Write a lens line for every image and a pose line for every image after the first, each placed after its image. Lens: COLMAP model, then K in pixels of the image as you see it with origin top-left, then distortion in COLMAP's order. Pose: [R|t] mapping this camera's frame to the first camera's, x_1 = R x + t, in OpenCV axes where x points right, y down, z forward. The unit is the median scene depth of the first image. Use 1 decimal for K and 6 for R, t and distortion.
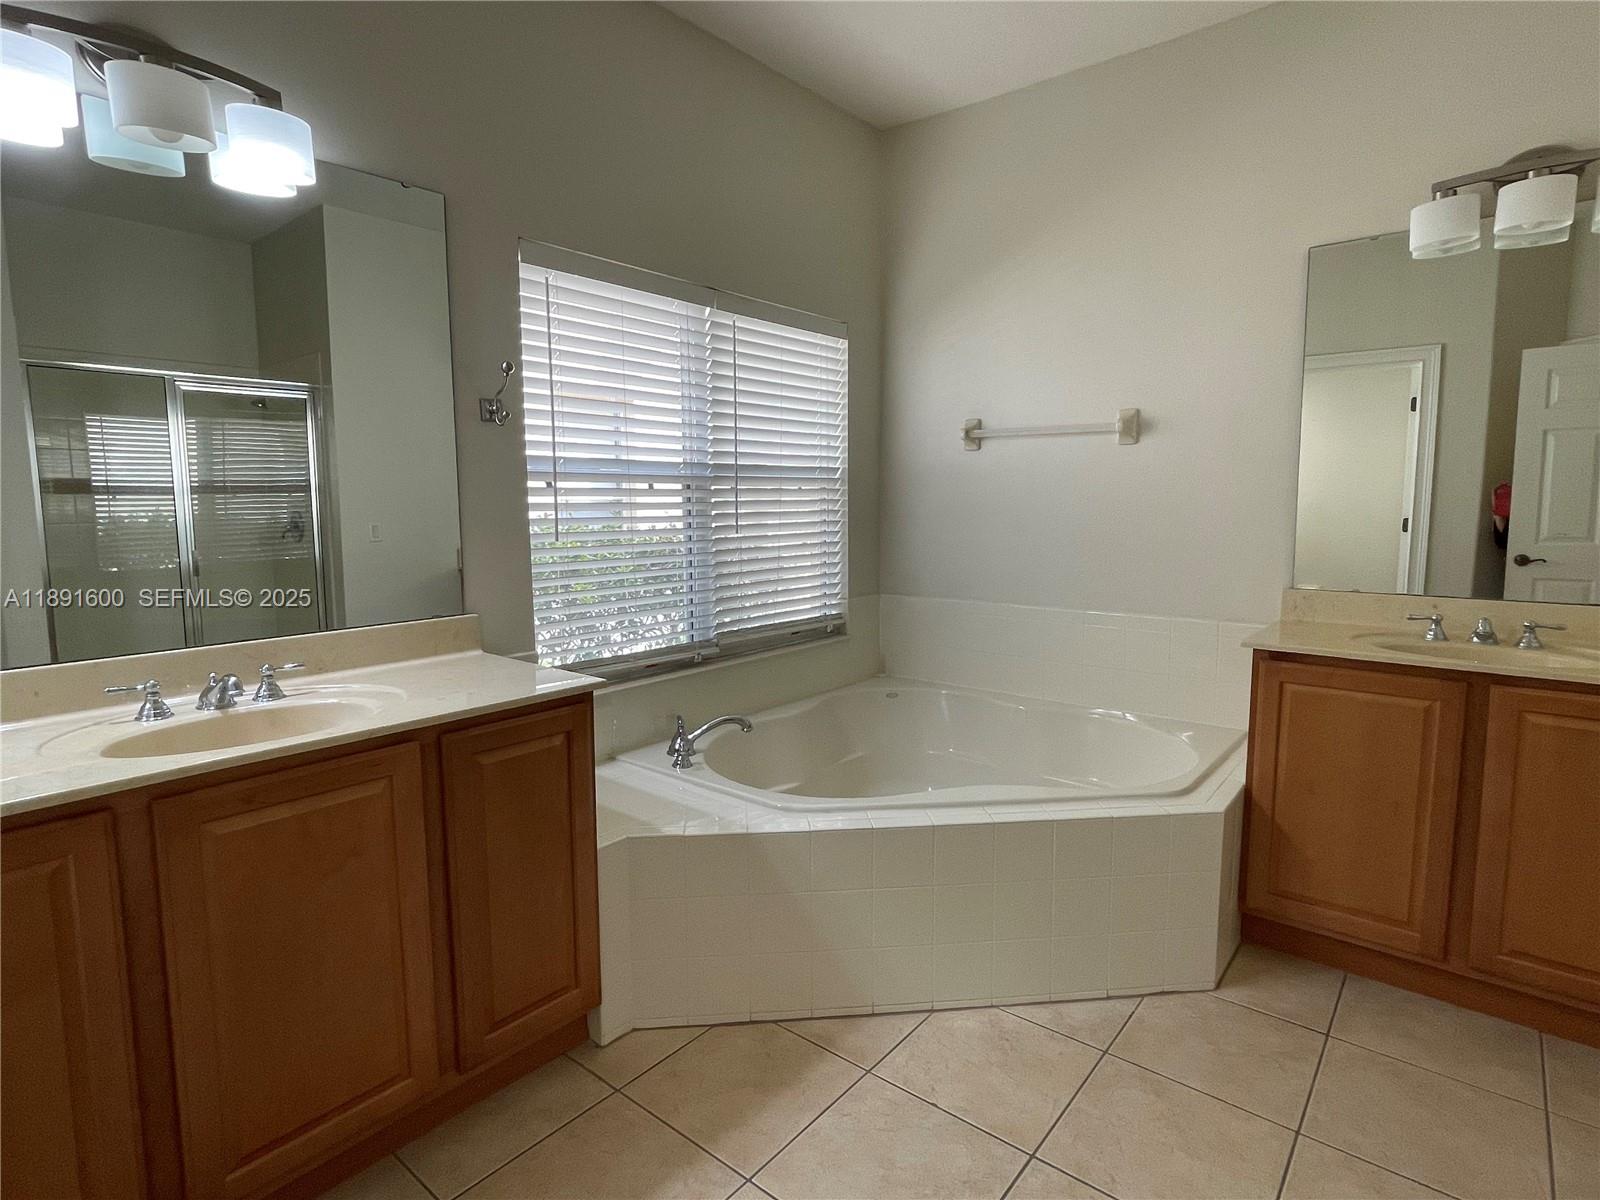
lens RADIAL K [[837.9, 0, 809.2], [0, 837.9, 595.0], [0, 0, 1]] dist [0.017903, 0.000349]
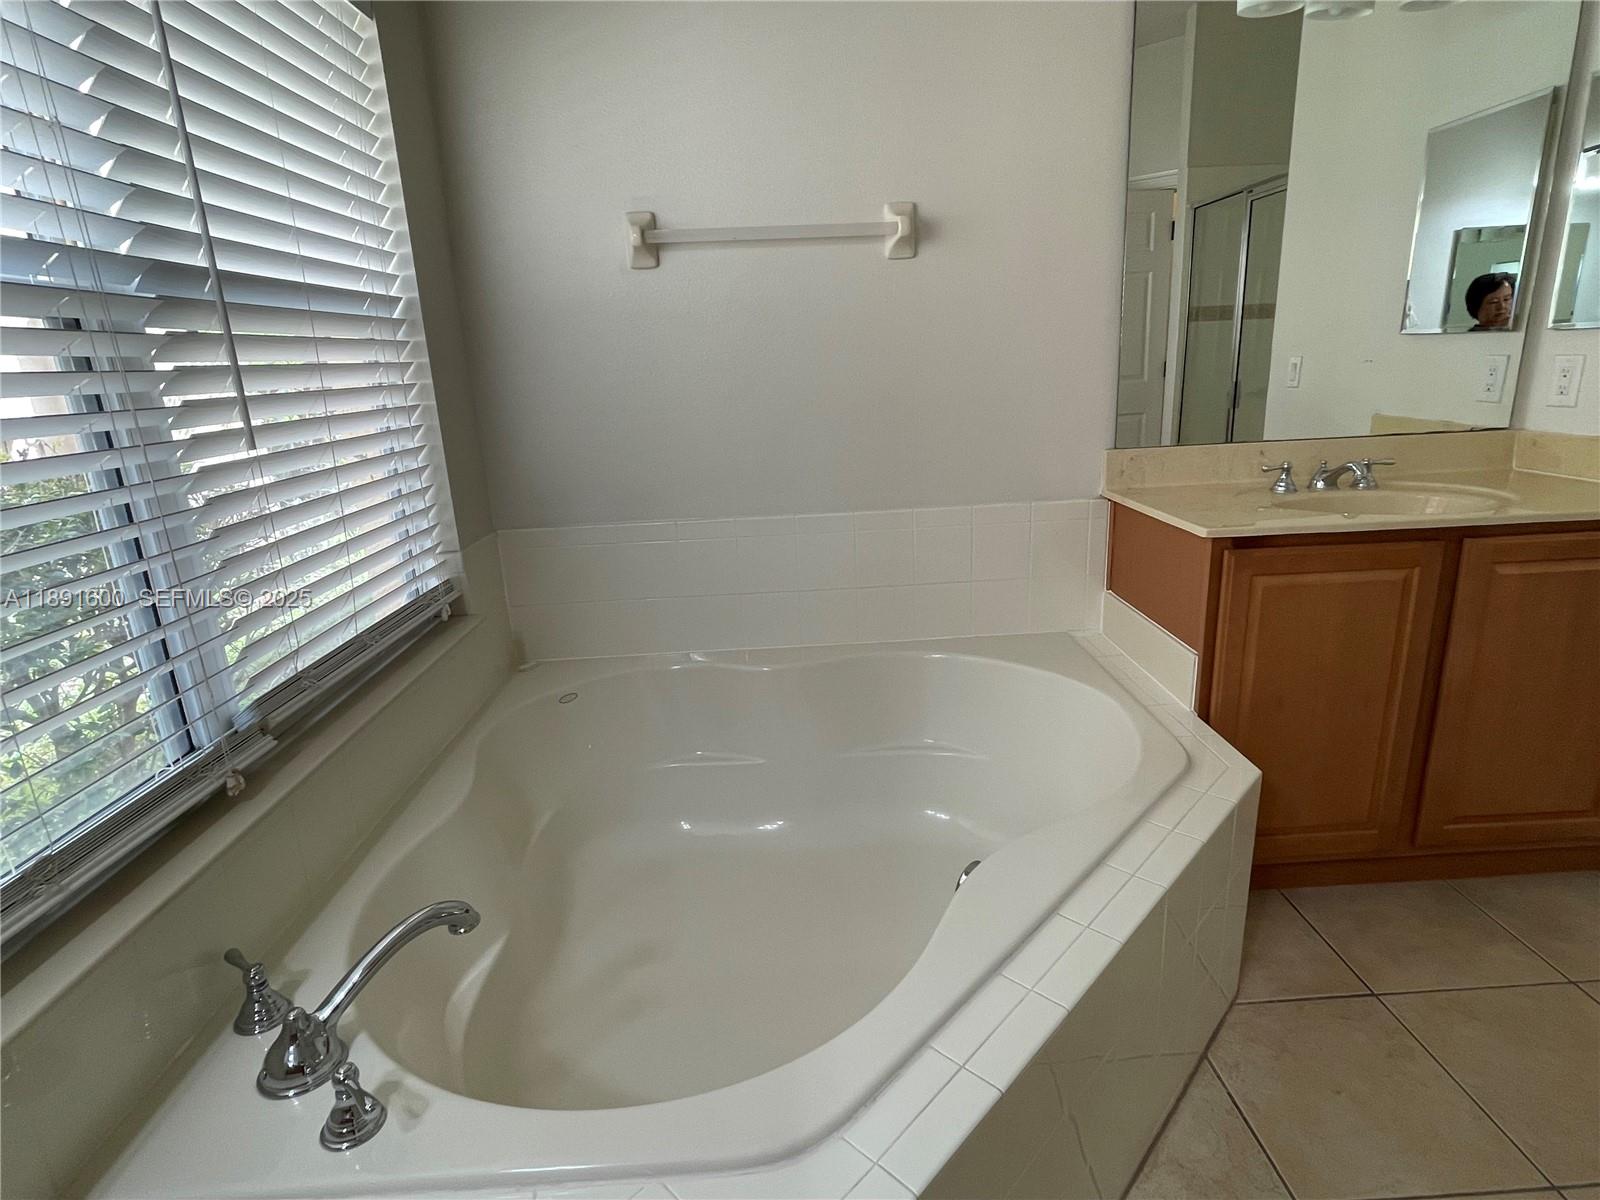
lens RADIAL K [[837.9, 0, 809.2], [0, 837.9, 595.0], [0, 0, 1]] dist [0.017903, 0.000349]
pose [[0.749097, -0.209253, 0.628544, -0.158964], [0.118873, 0.975861, 0.183208, -0.049263], [-0.651708, -0.062524, 0.755888, 0.531538]]
